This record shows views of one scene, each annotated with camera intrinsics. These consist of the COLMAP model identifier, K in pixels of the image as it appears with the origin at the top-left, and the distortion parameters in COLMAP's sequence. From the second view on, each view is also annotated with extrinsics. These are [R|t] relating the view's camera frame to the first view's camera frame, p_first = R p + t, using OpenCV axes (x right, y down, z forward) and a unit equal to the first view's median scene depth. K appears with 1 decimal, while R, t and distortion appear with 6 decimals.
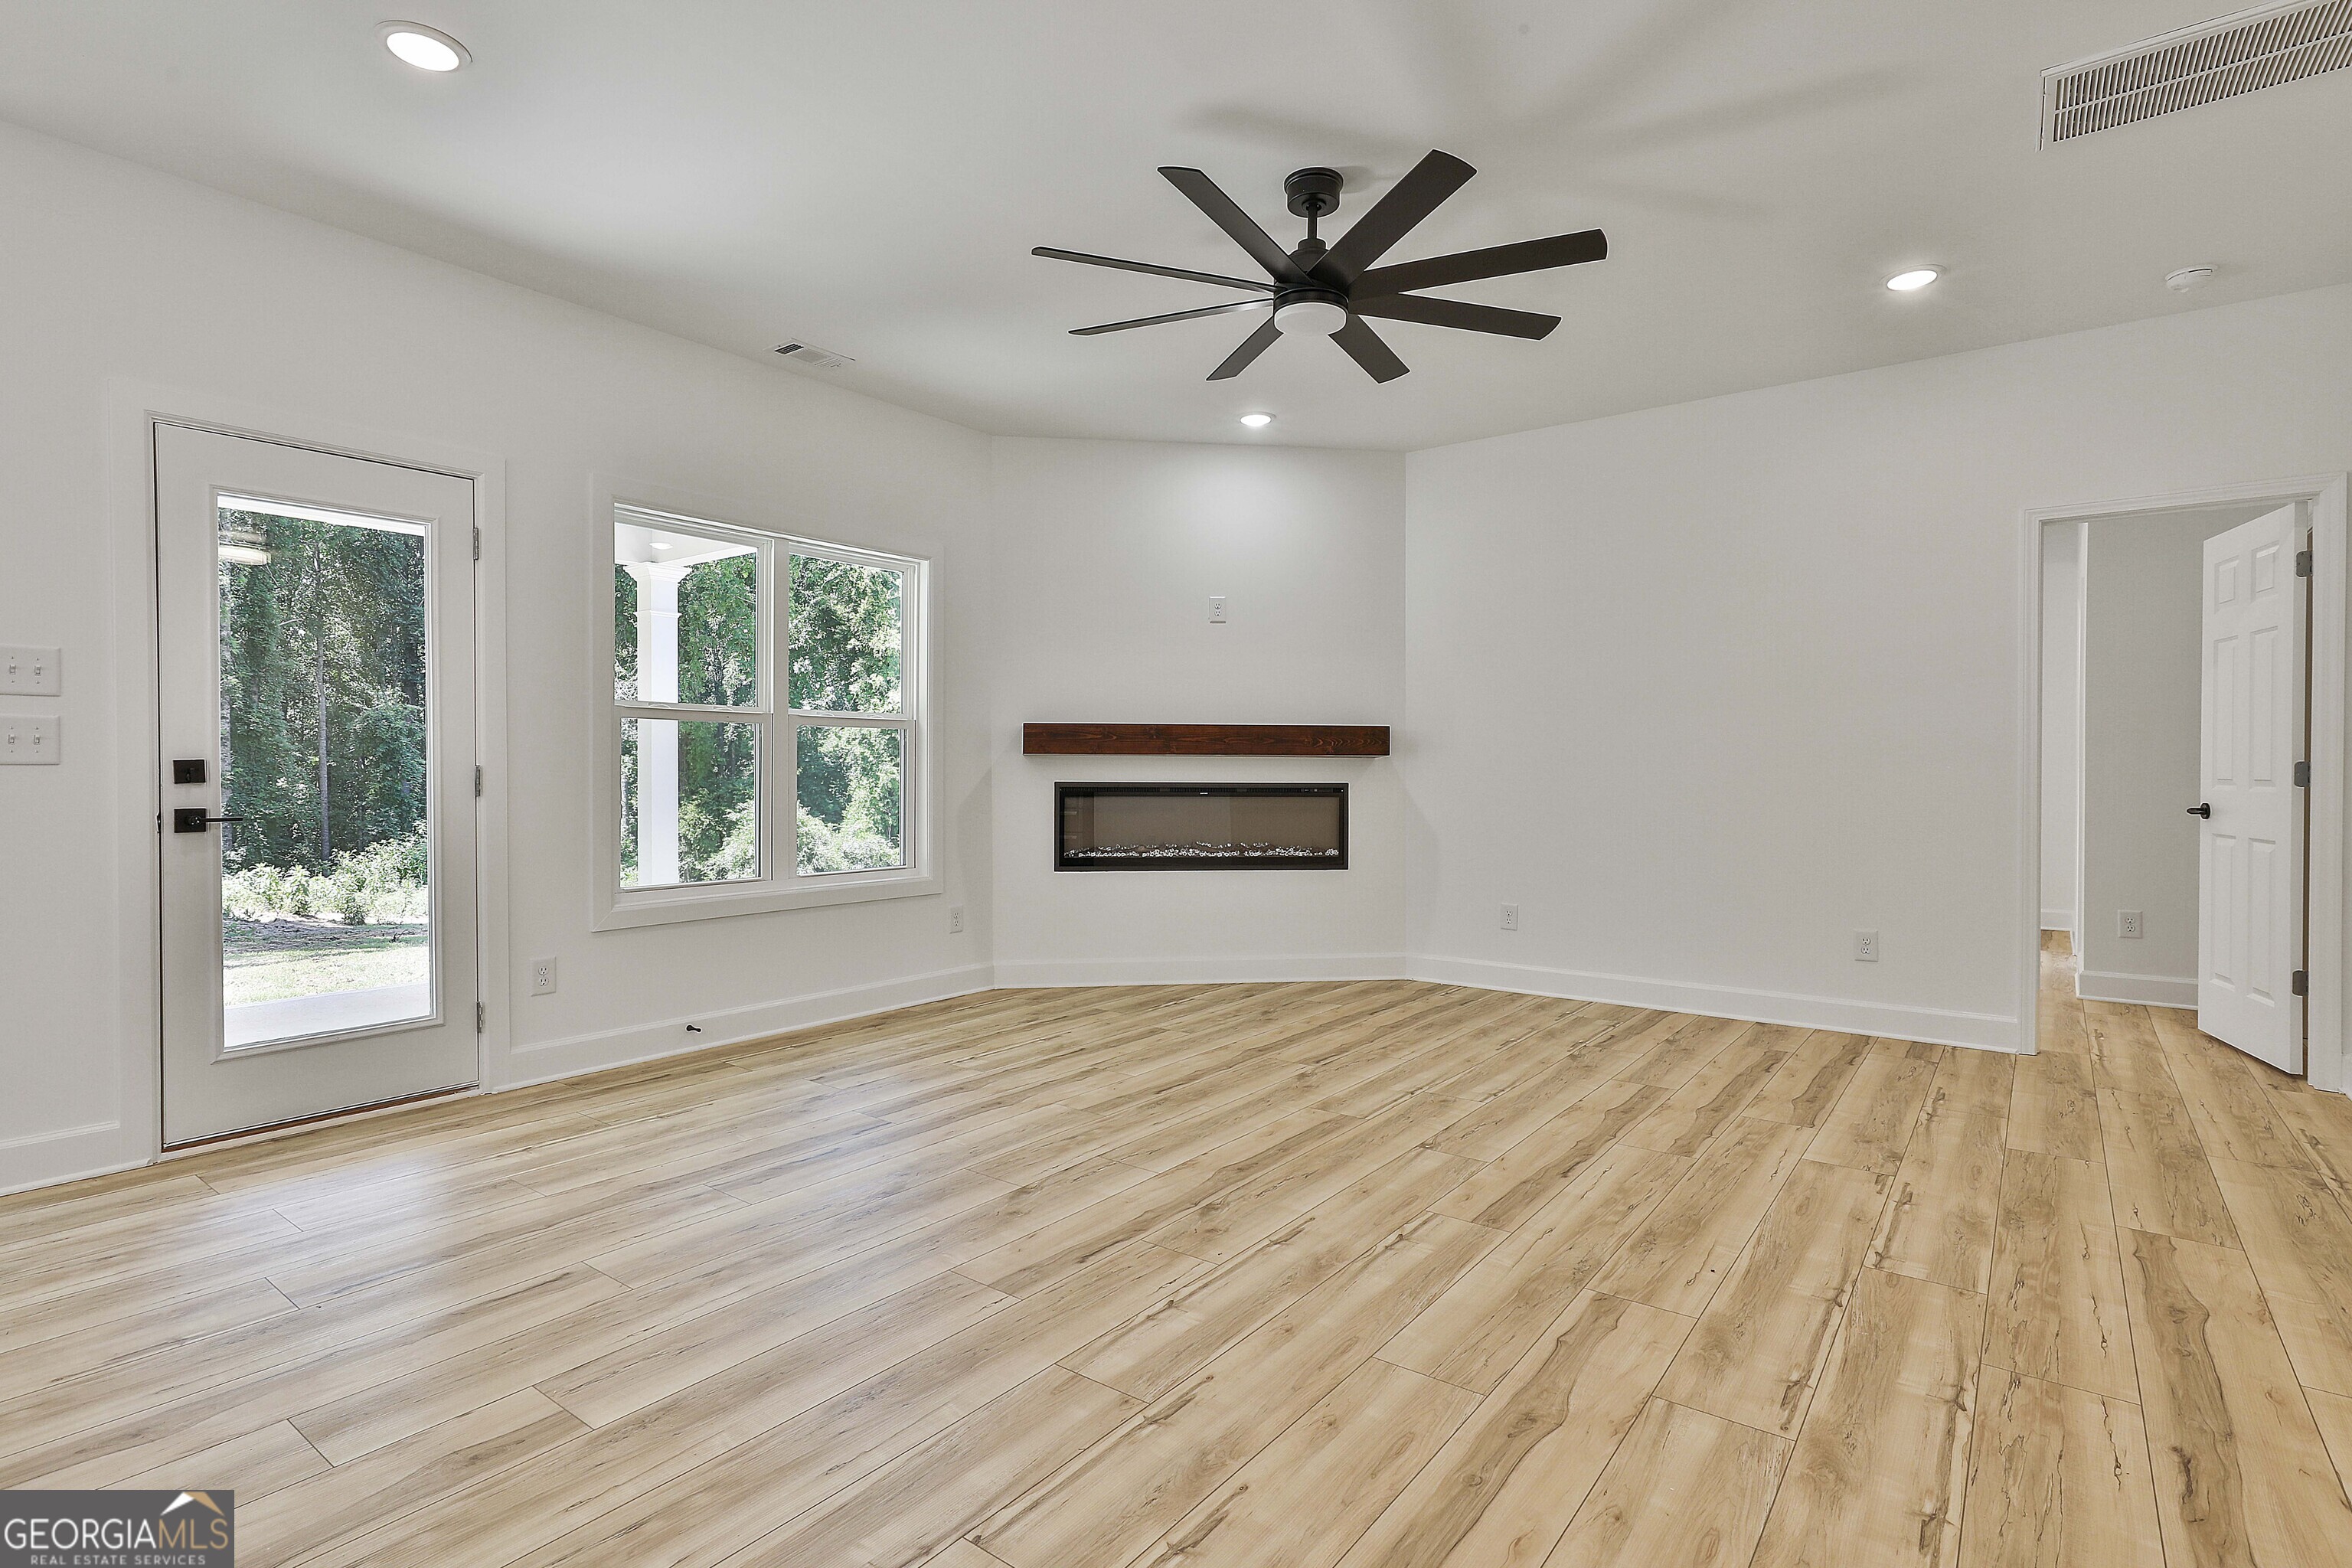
lens RADIAL K [[1140.4, 0, 1183.4], [0, 1140.4, 785.4], [0, 0, 1]] dist [-0.010692, 0.007230]
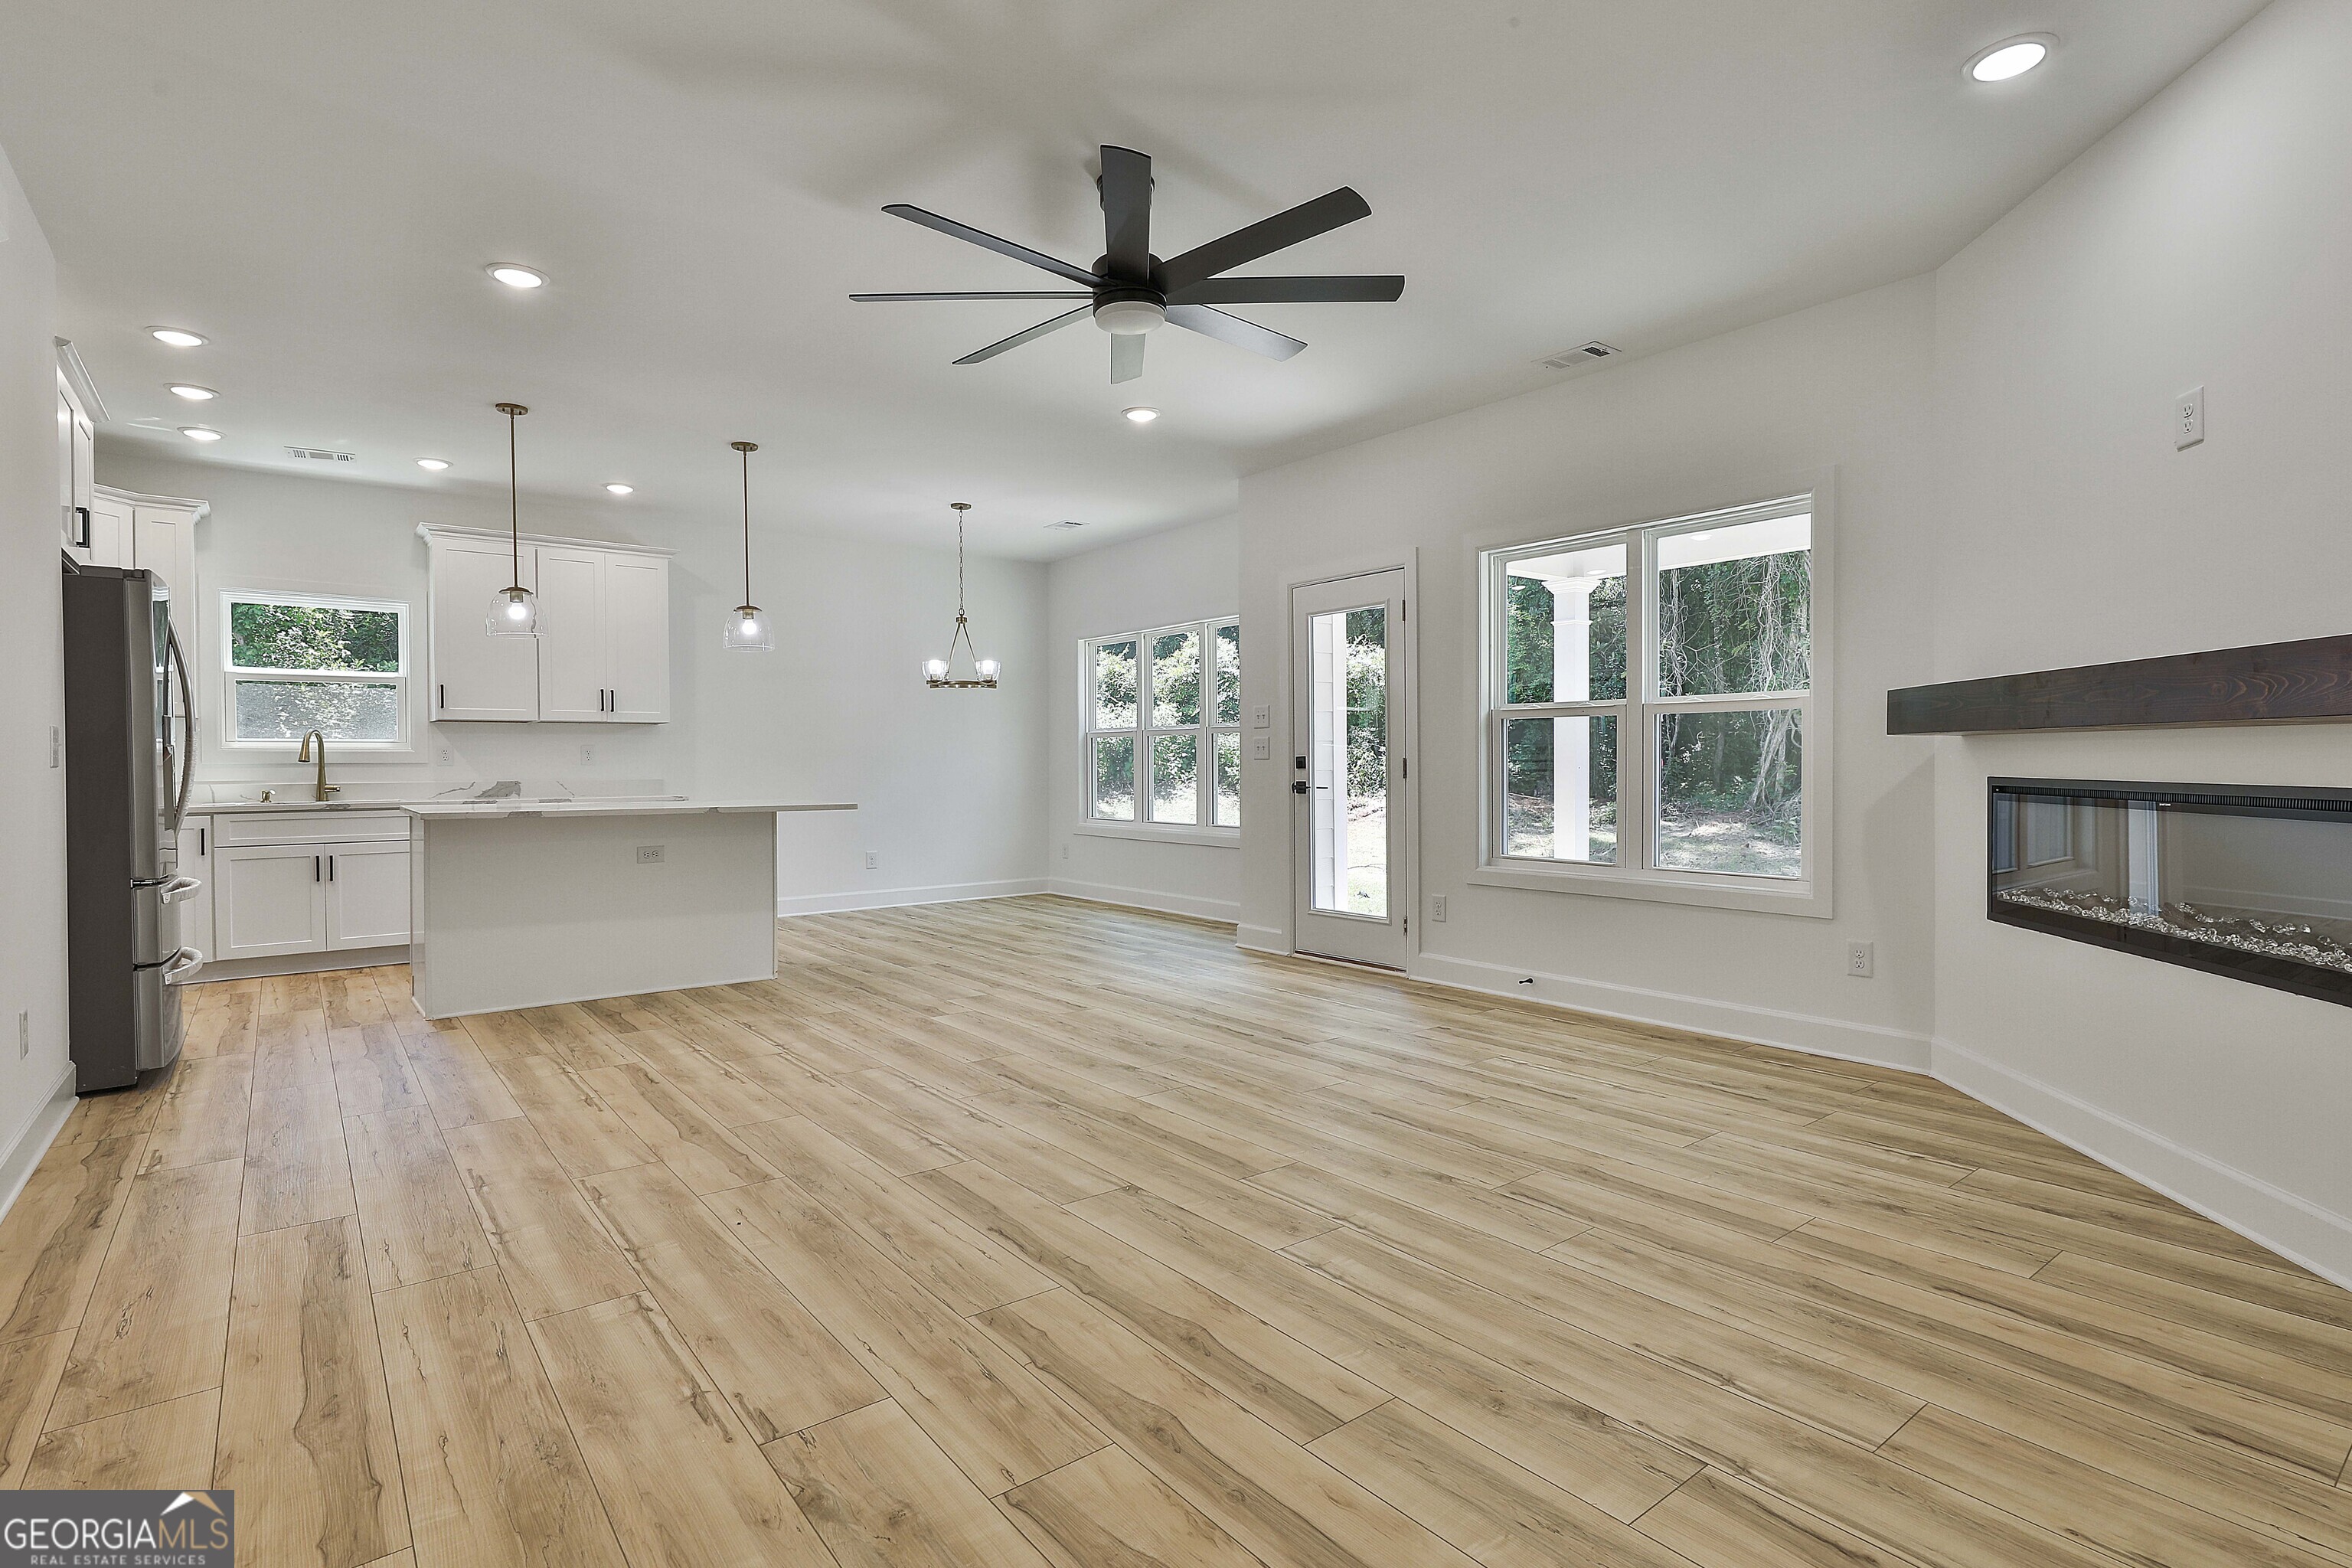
lens RADIAL K [[1140.4, 0, 1175.2], [0, 1140.4, 792.0], [0, 0, 1]] dist [-0.010692, 0.007230]
pose [[-0.254158, 0.026029, -0.966812, 1.054110], [-0.007553, 0.999554, 0.028895, -0.016138], [0.967133, 0.014646, -0.253848, 1.258398]]
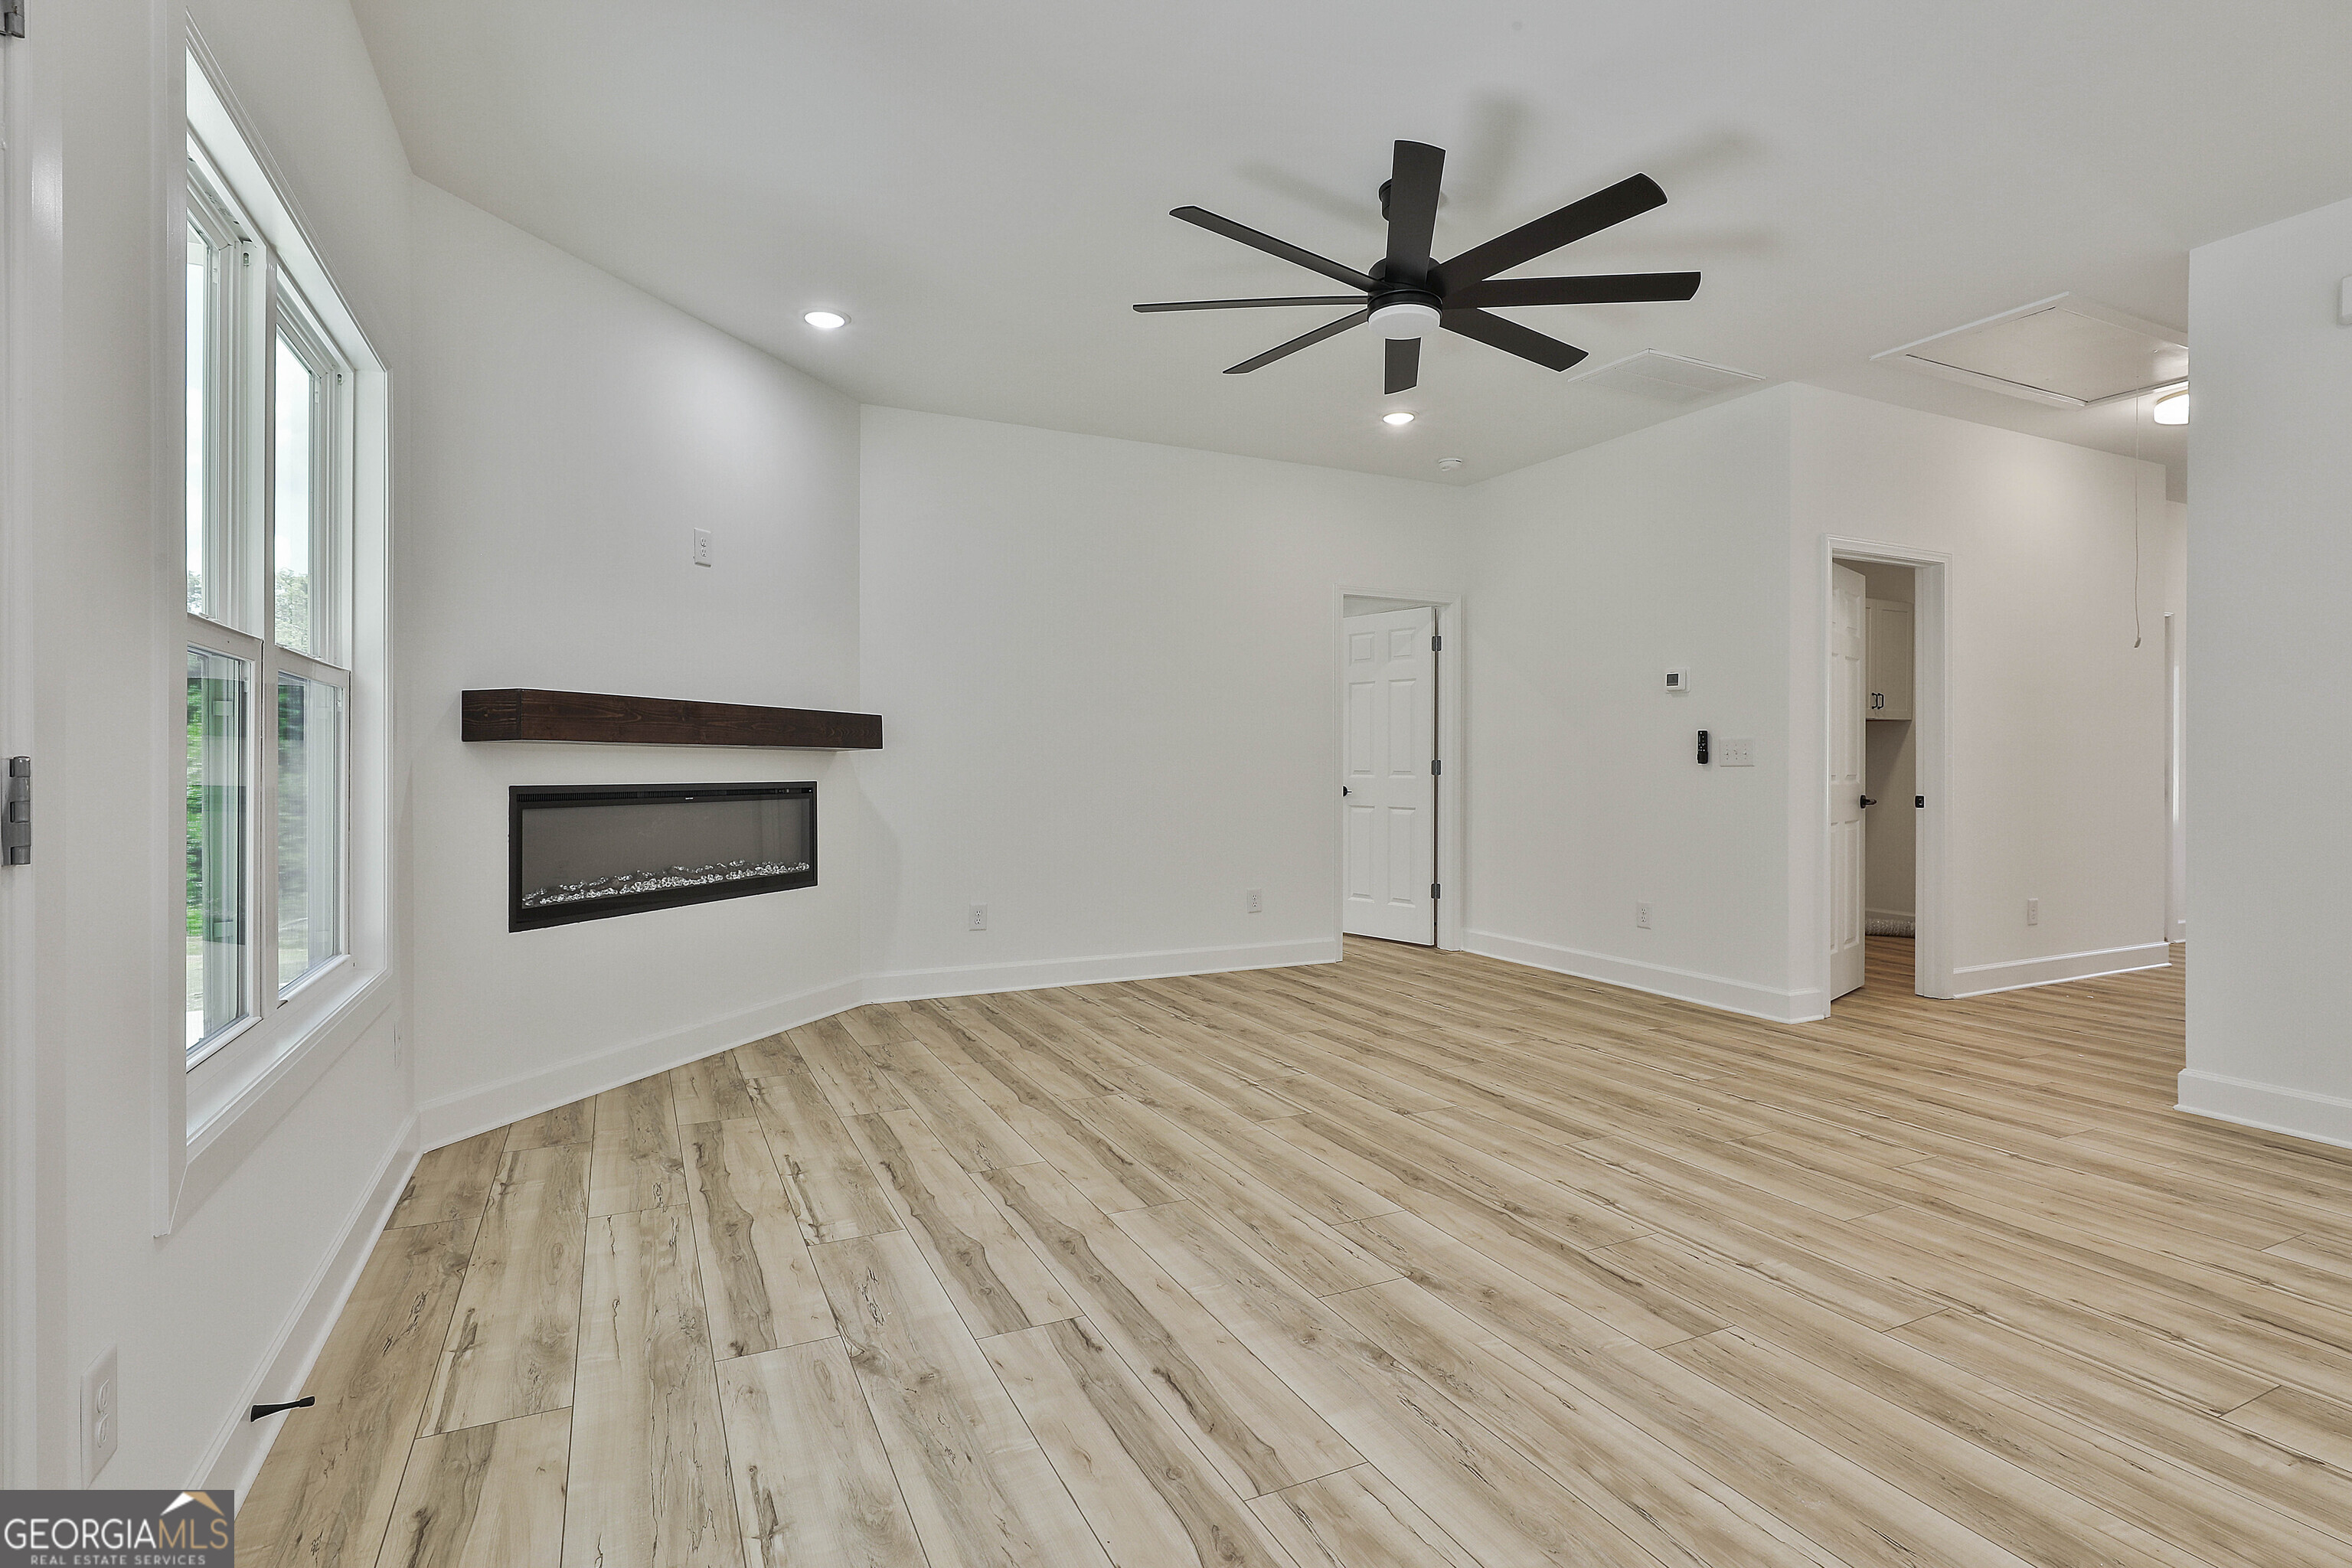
lens RADIAL K [[1140.4, 0, 1175.7], [0, 1140.4, 781.8], [0, 0, 1]] dist [-0.010692, 0.007230]
pose [[0.450580, -0.014594, 0.892617, -0.855750], [0.011044, 0.999881, 0.010773, -0.013546], [-0.892668, 0.005004, 0.450688, 0.705689]]
